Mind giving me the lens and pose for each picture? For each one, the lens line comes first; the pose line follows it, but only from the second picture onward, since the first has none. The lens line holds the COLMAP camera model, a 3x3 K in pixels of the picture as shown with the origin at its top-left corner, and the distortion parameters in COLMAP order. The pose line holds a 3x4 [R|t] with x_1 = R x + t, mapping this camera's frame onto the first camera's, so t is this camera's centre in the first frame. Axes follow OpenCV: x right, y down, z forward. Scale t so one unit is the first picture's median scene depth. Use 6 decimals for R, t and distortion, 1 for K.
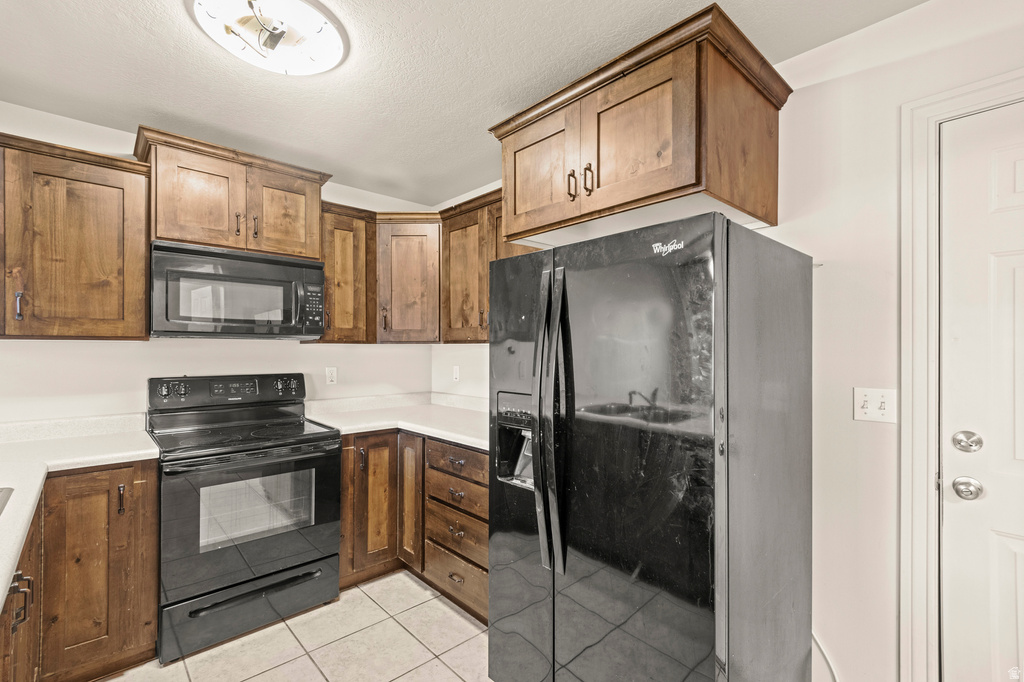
lens RADIAL K [[464.4, 0, 513.5], [0, 464.4, 347.8], [0, 0, 1]] dist [0.015353, -0.000074]
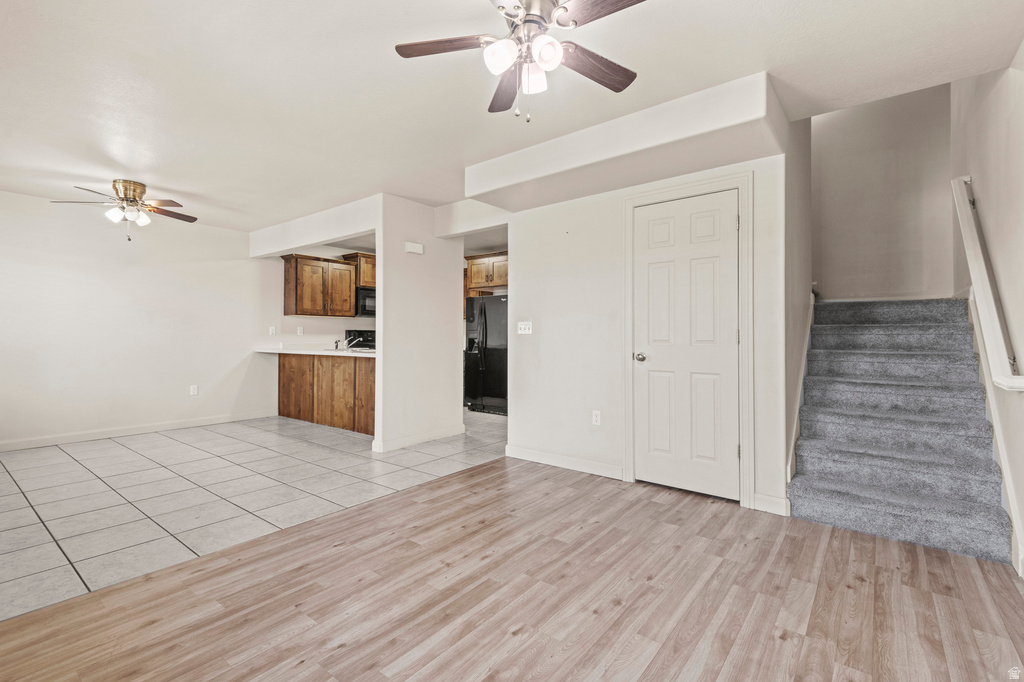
lens RADIAL K [[465.2, 0, 512.0], [0, 465.2, 333.6], [0, 0, 1]] dist [0.015727, -0.000178]
pose [[0.986973, 0.003430, 0.160852, -0.233335], [-0.003162, 0.999993, -0.001921, 0.097321], [-0.160857, 0.001388, 0.986977, -2.282355]]
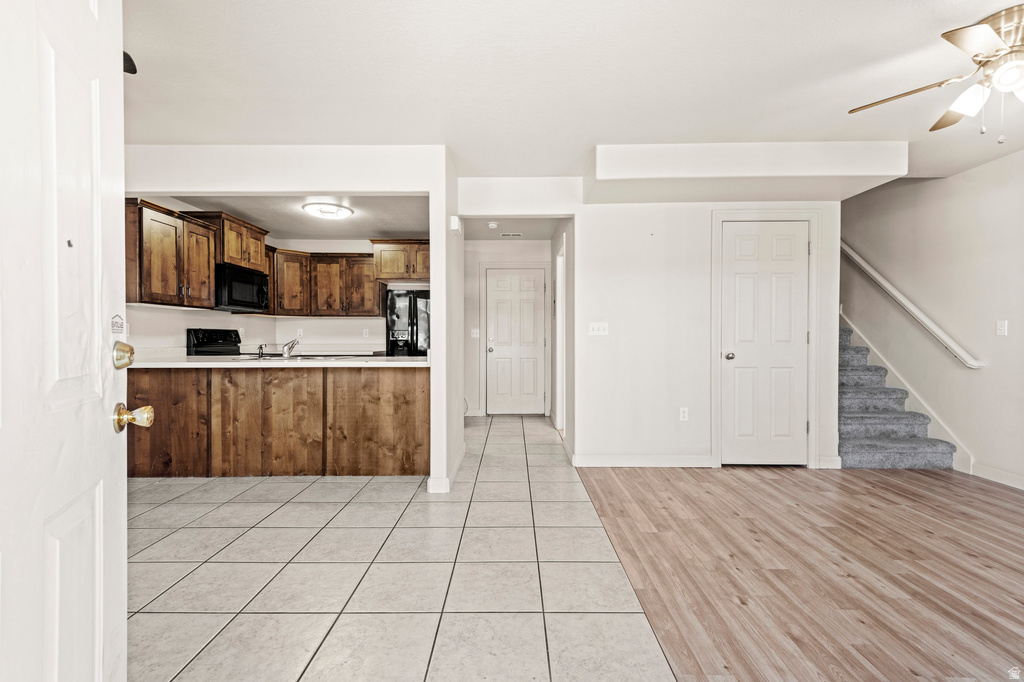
lens RADIAL K [[460.6, 0, 512.0], [0, 460.6, 341.0], [0, 0, 1]] dist [0.011336, -0.001338]
pose [[0.676723, -0.007965, 0.736194, -1.395087], [-0.002276, 0.999914, 0.012910, 0.095433], [-0.736234, -0.010412, 0.676647, -1.387381]]
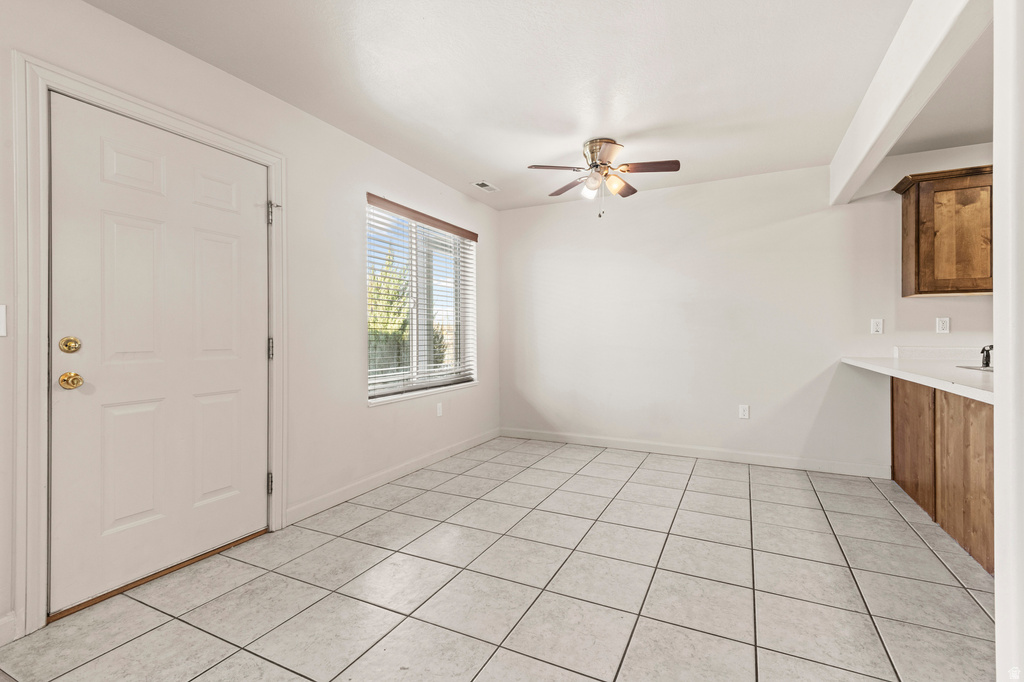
lens RADIAL K [[465.2, 0, 512.0], [0, 465.2, 333.6], [0, 0, 1]] dist [0.015727, -0.000178]
pose [[0.359744, -0.002252, -0.933049, -0.159284], [0.005465, 0.999985, -0.000306, 0.099414], [0.933035, -0.004989, 0.359750, -0.980452]]
